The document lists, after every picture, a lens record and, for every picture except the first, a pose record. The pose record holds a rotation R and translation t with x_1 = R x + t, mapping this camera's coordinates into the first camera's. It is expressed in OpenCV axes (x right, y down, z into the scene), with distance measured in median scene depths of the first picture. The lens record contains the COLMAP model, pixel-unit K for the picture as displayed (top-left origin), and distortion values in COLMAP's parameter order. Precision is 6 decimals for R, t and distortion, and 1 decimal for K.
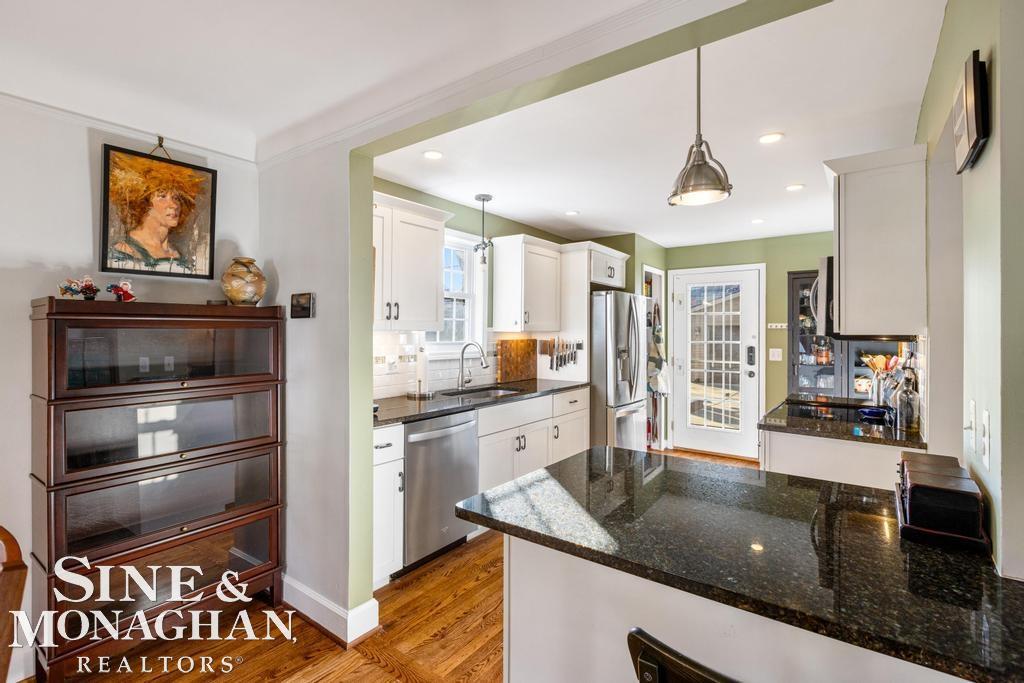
lens RADIAL K [[477.9, 0, 510.5], [0, 477.9, 335.4], [0, 0, 1]] dist [-0.000536, 0.000548]
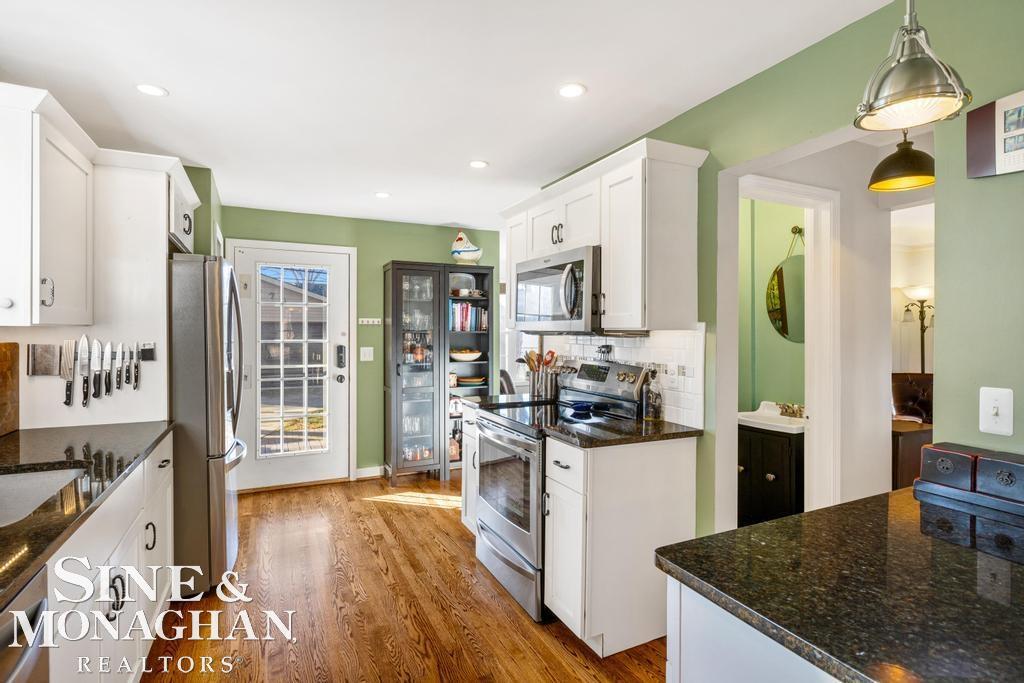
lens RADIAL K [[499.6, 0, 506.7], [0, 499.6, 333.0], [0, 0, 1]] dist [-0.001642, -0.000330]
pose [[0.472079, -0.006502, 0.881532, -0.149322], [0.005025, 0.999976, 0.004685, -0.001372], [-0.881542, 0.002218, 0.472101, 0.396749]]
